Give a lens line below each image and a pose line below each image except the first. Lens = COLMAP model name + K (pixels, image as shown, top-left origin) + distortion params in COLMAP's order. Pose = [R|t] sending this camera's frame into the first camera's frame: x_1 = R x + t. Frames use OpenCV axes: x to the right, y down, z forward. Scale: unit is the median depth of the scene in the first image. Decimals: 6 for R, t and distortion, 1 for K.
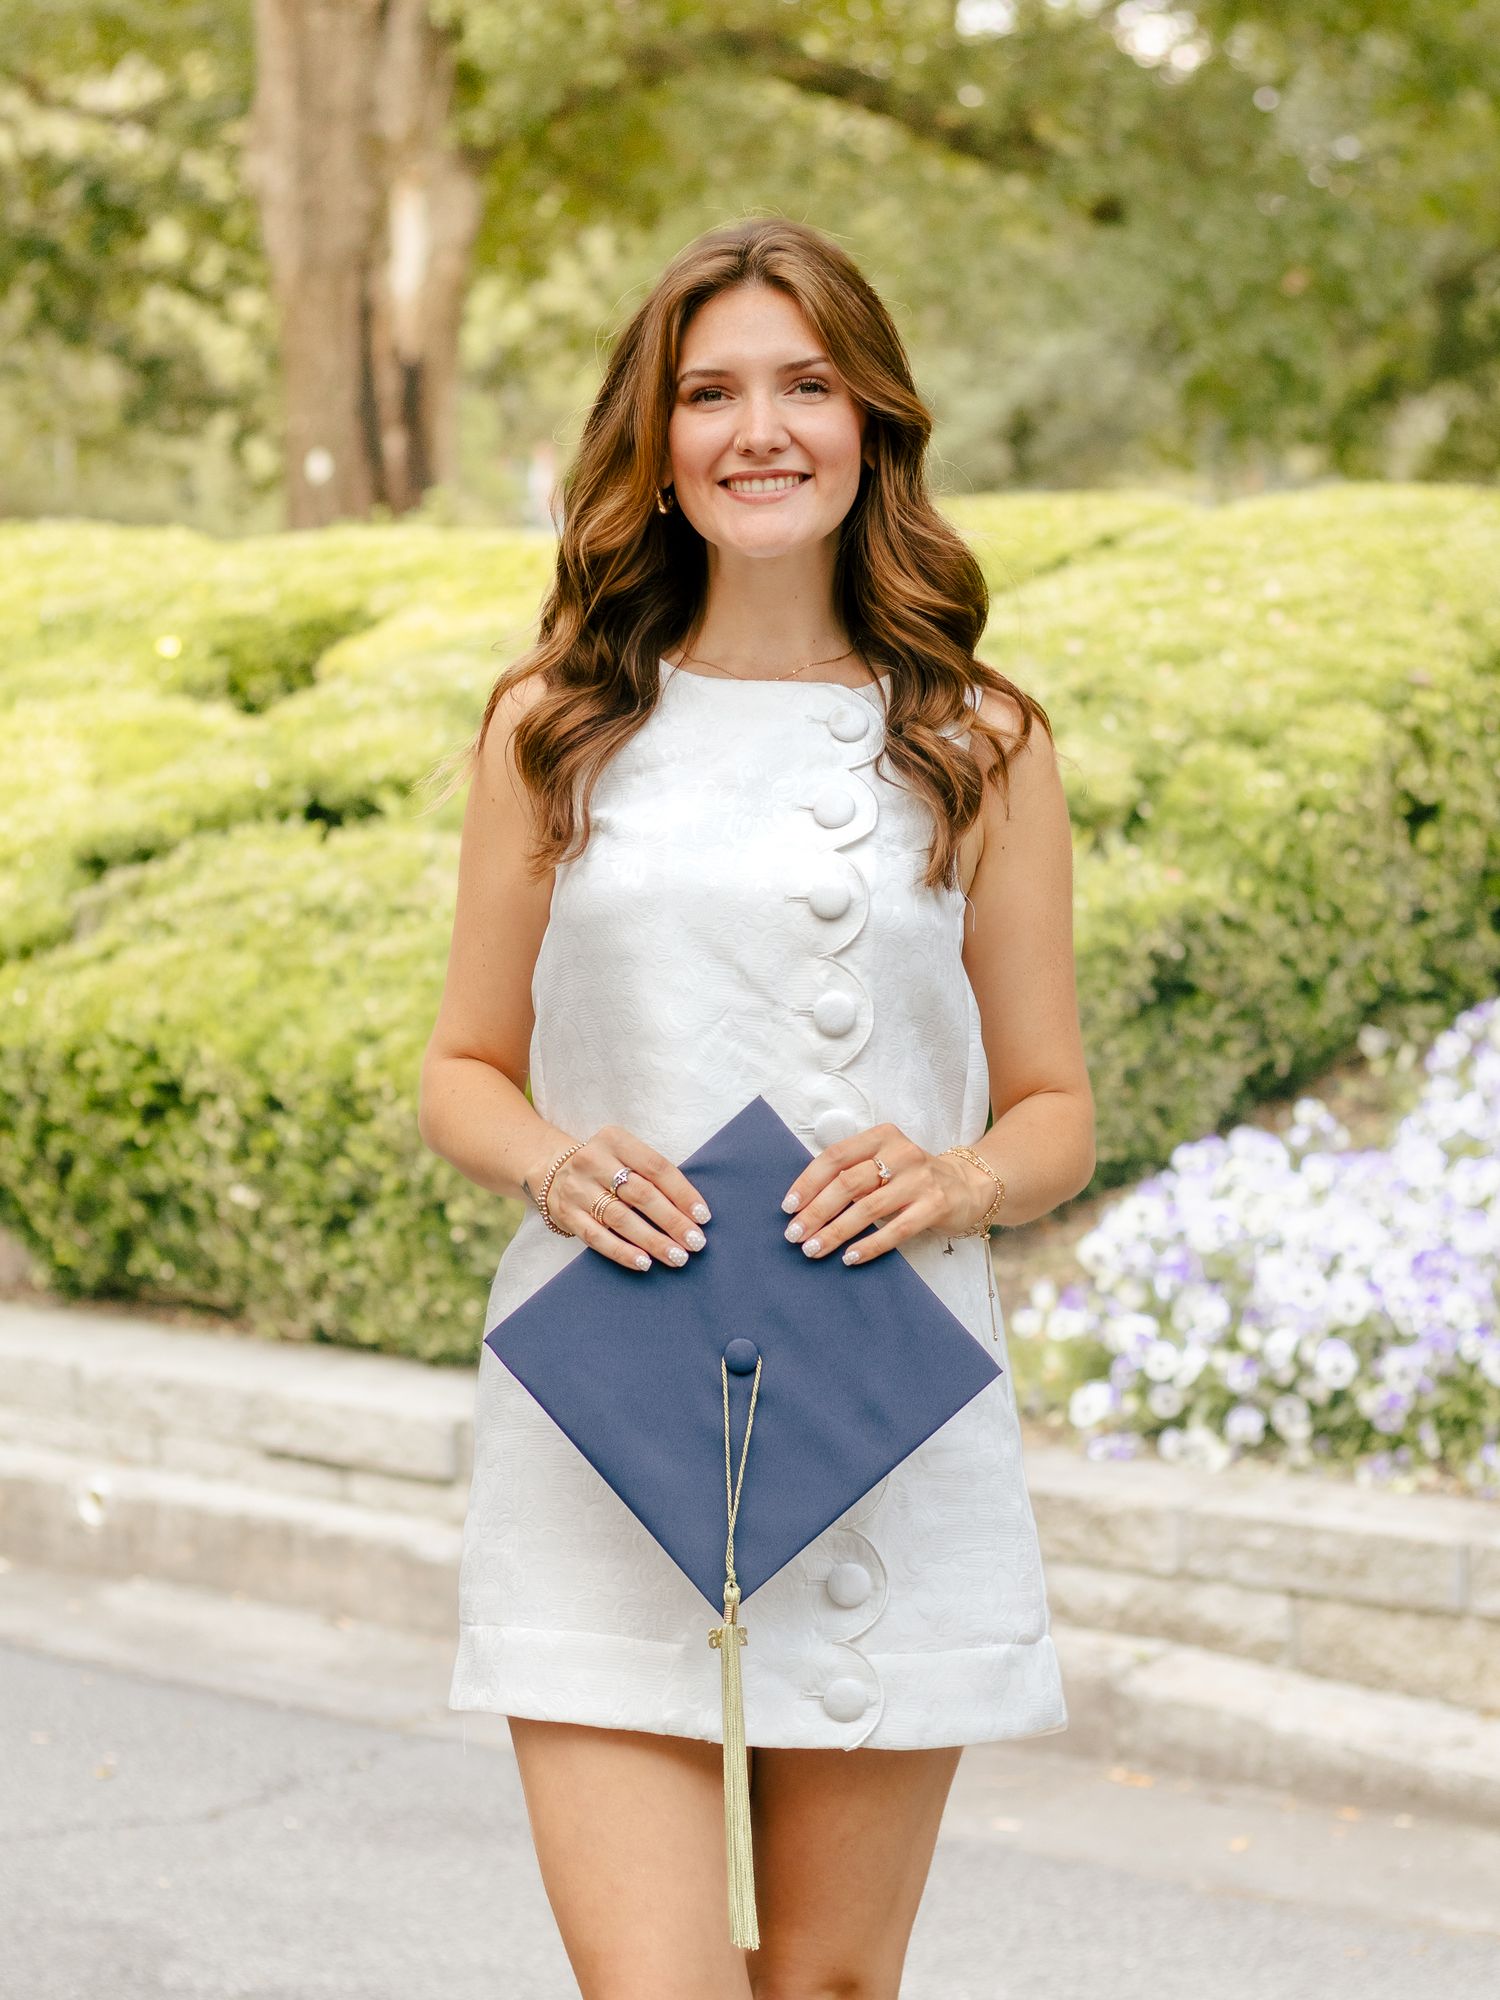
lens RADIAL K [[5119.4, 0, 752.2], [0, 5119.4, 875.2], [0, 0, 1]] dist [0.049104, -0.046488]
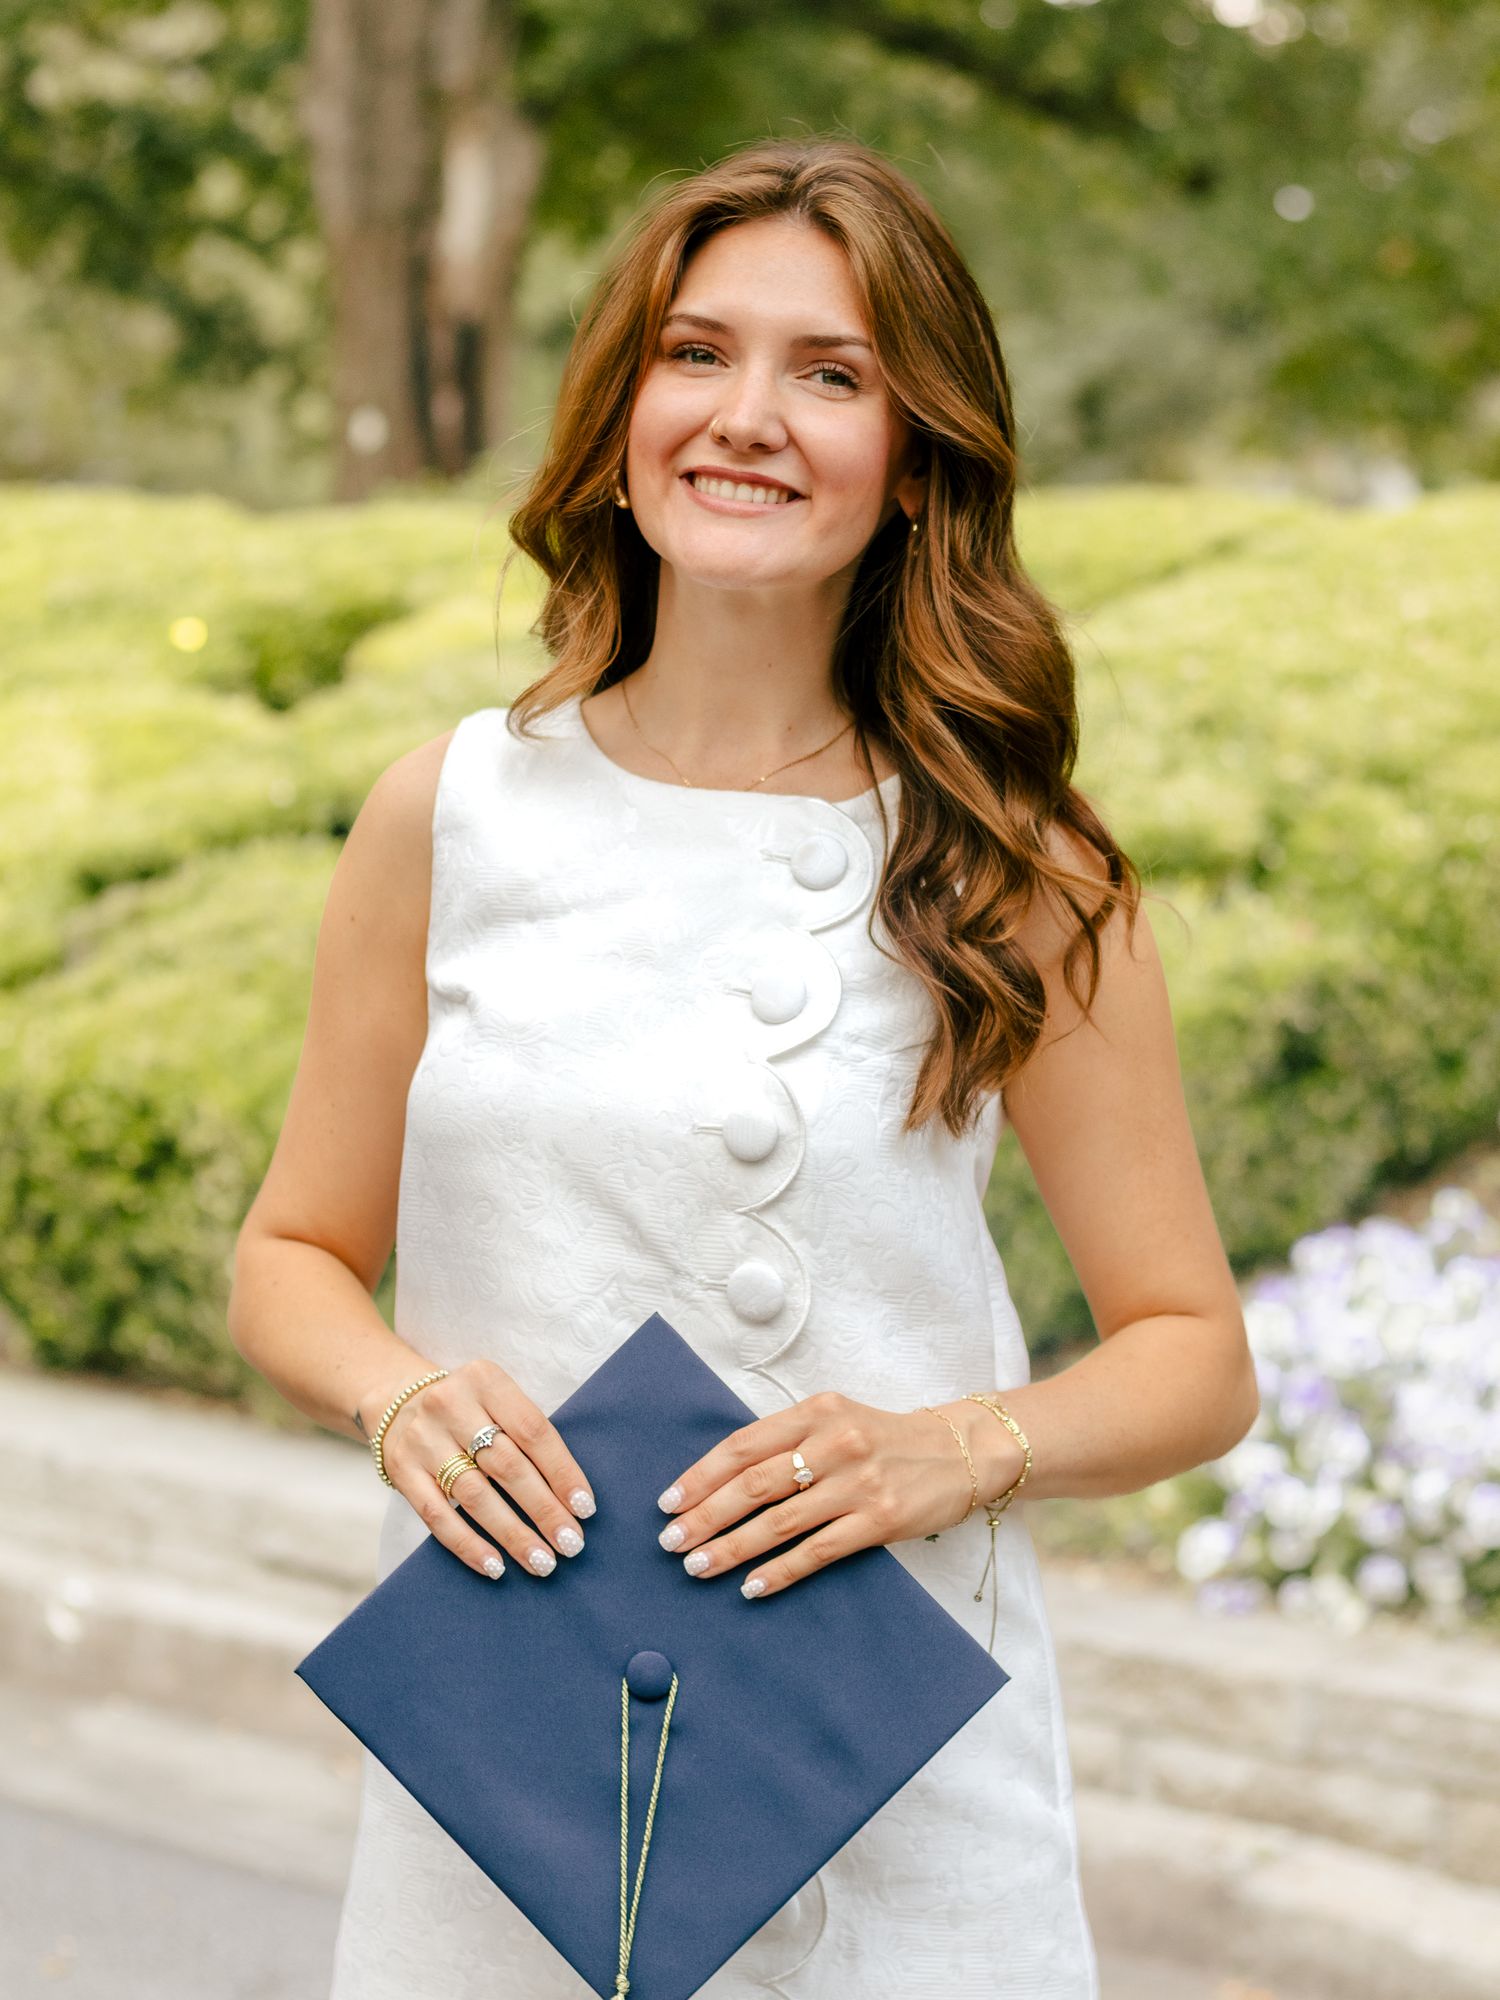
lens RADIAL K [[5119.4, 0, 752.2], [0, 5119.4, 875.2], [0, 0, 1]] dist [0.049104, -0.046488]
pose [[0.999657, 0.024491, -0.009273, -0.004886], [-0.024425, 0.999675, 0.007250, -0.013522], [0.009447, -0.007021, 0.999931, 0.110036]]
